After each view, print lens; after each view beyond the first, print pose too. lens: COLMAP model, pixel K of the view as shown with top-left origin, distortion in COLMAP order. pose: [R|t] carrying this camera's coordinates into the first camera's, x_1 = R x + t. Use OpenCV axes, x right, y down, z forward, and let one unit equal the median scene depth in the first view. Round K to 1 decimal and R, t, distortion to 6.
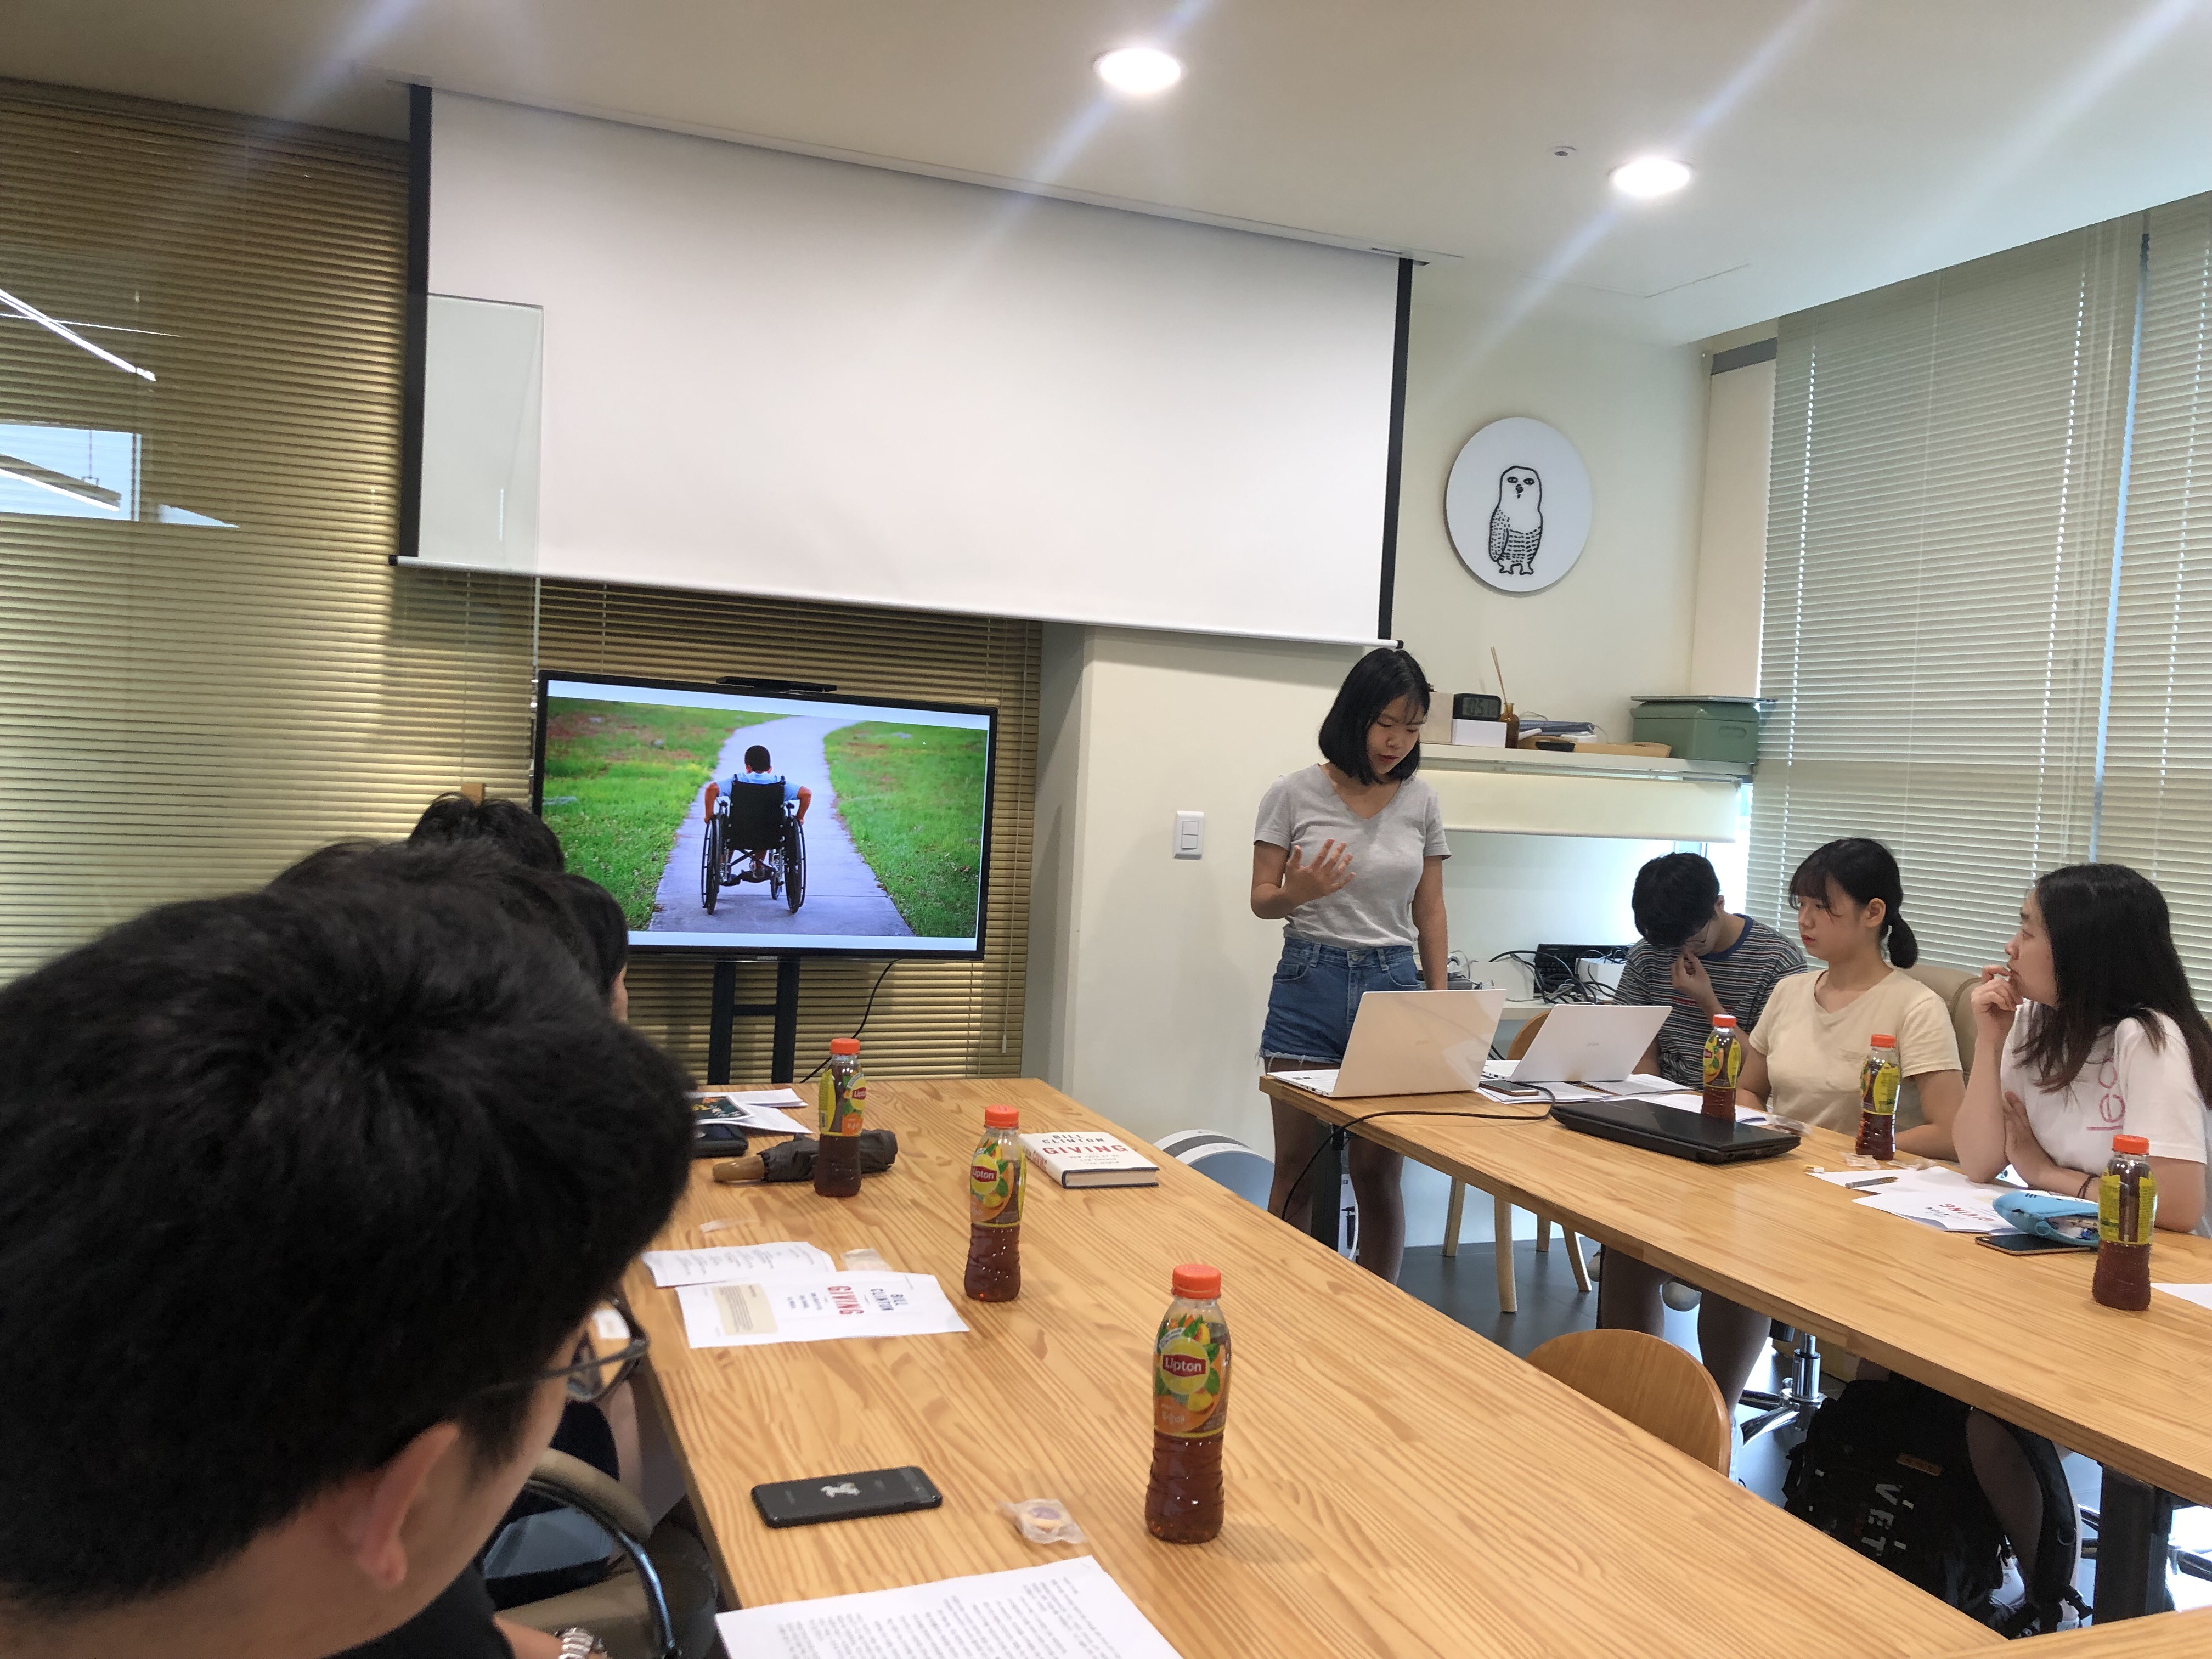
lens RADIAL K [[1761.4, 0, 1106.0], [0, 1761.4, 829.5], [0, 0, 1]] dist [0.028352, -0.001529]
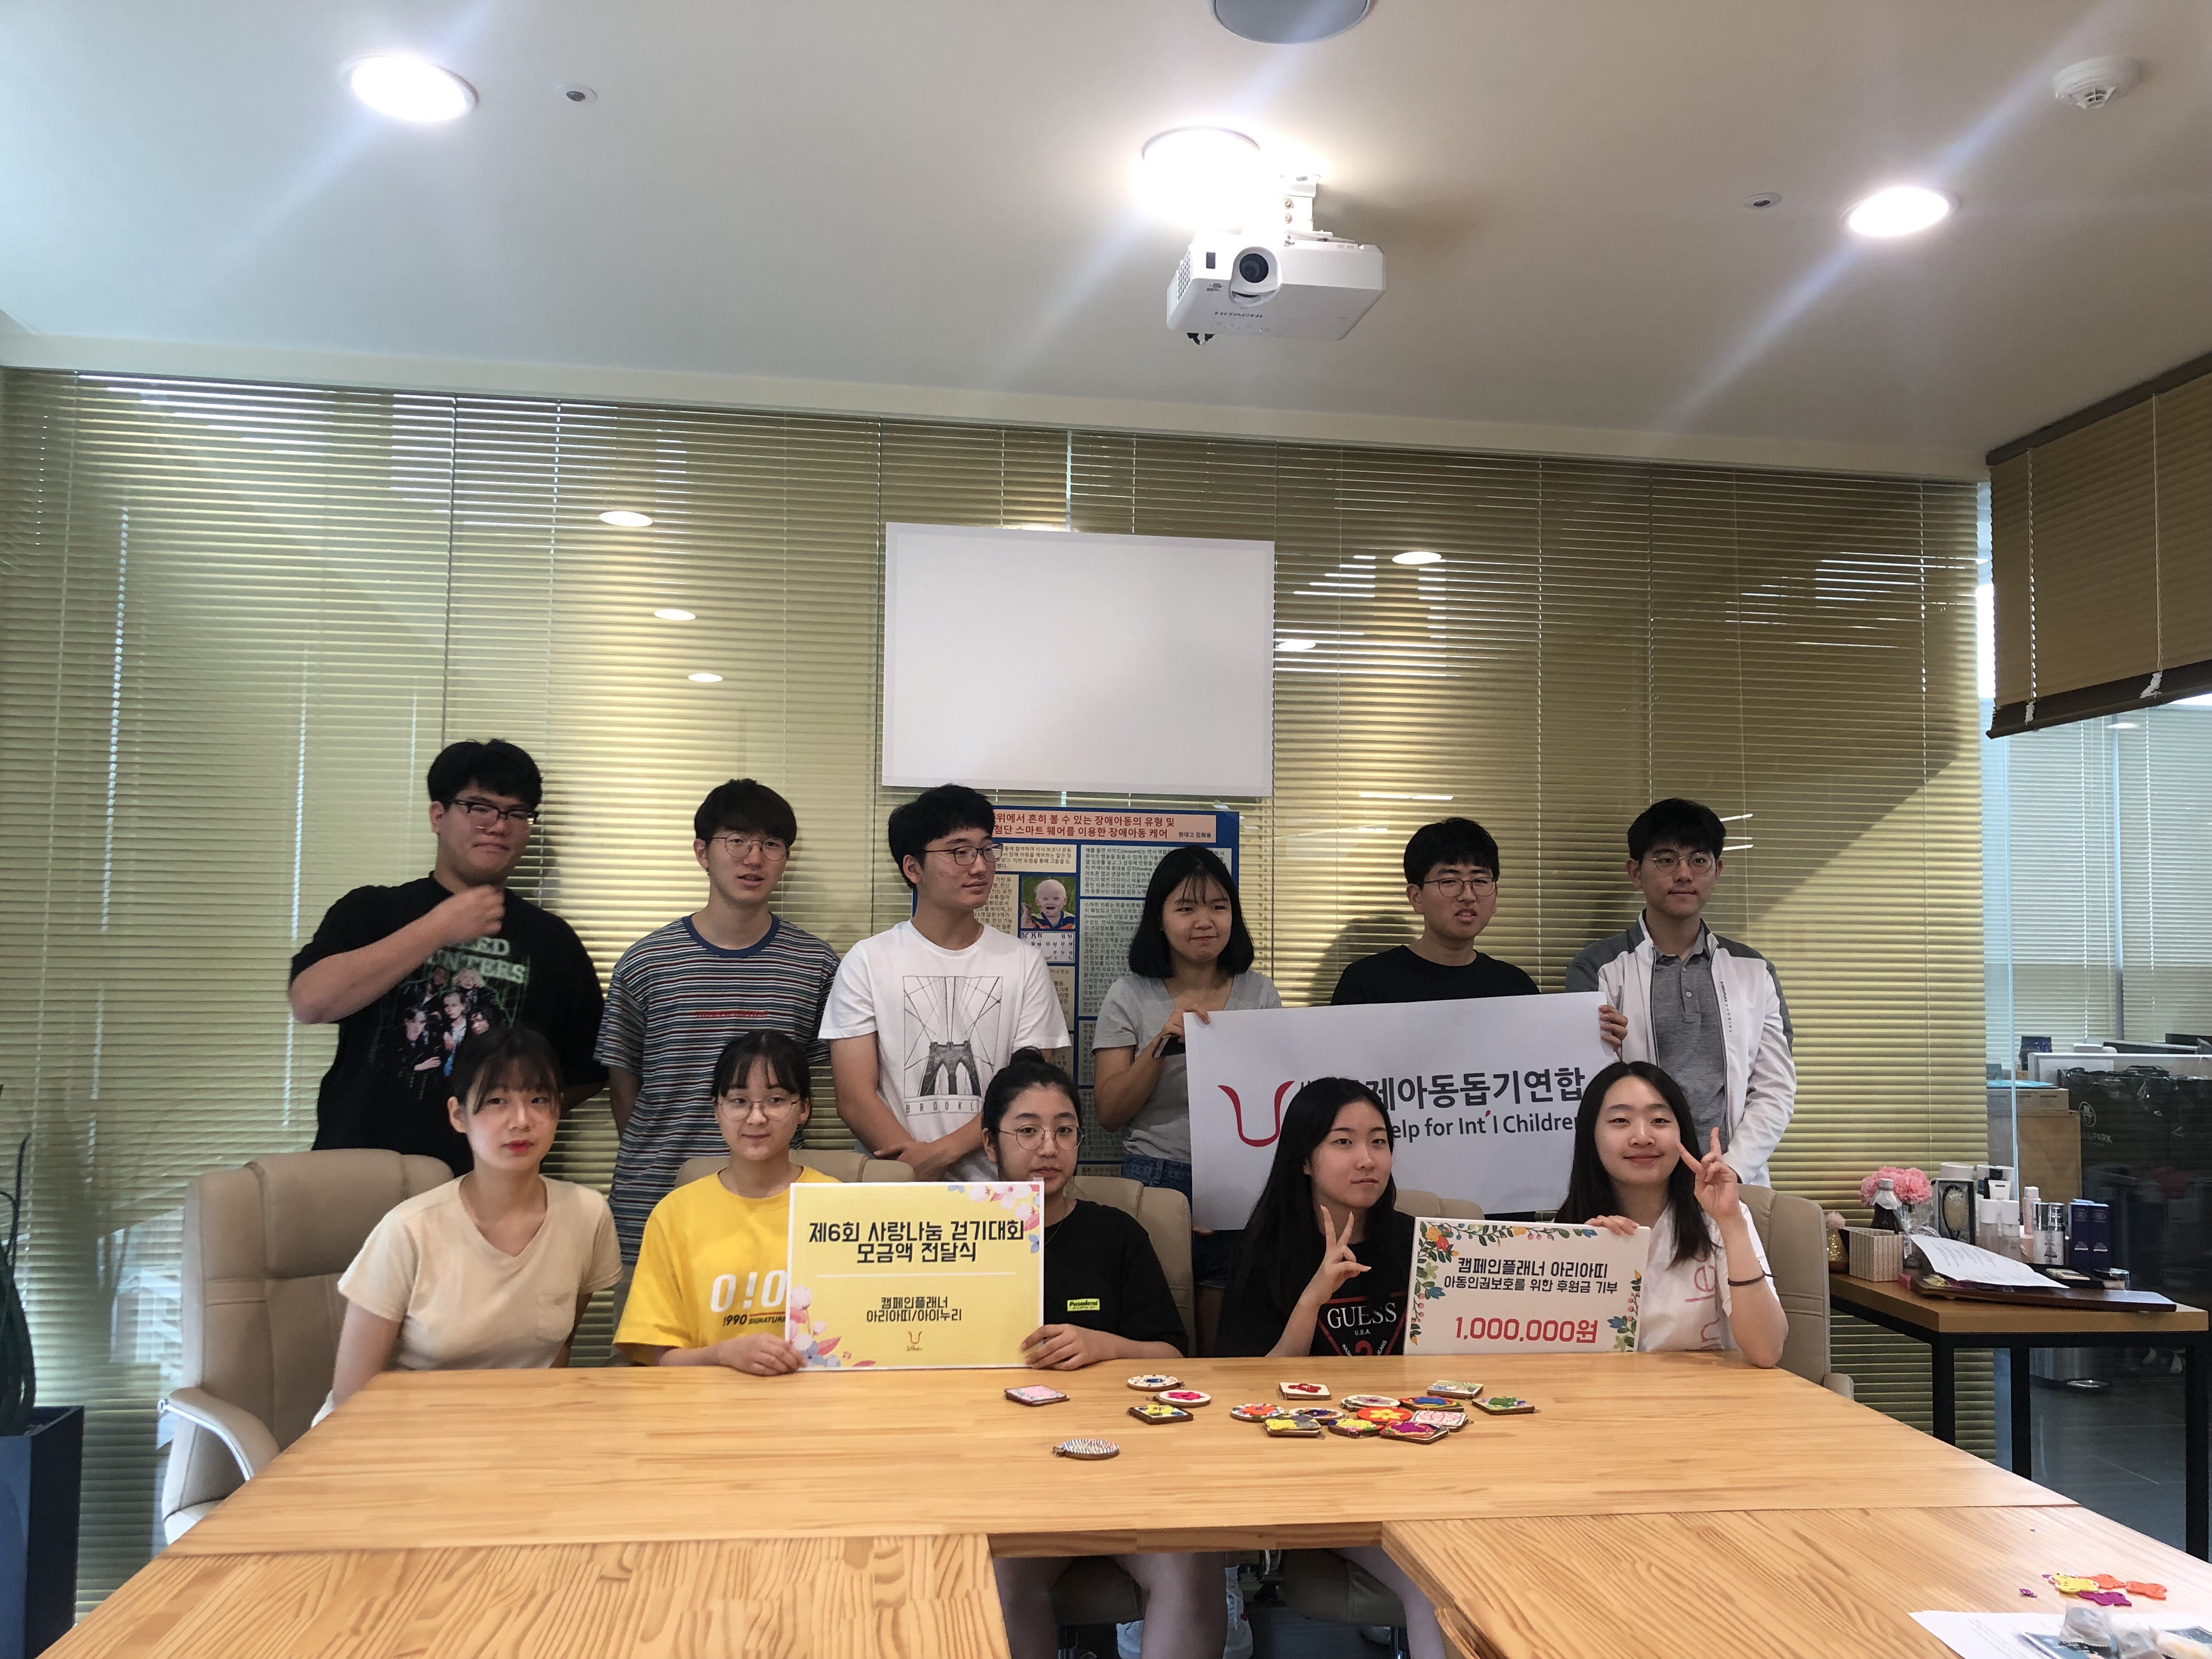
lens RADIAL K [[1783.4, 0, 1107.3], [0, 1783.4, 843.4], [0, 0, 1]] dist [0.015504, -0.002389]
pose [[-0.970634, -0.043921, 0.236517, 0.118239], [-0.051568, 0.998325, -0.026240, -0.025391], [-0.234968, -0.037666, -0.971273, 0.782553]]
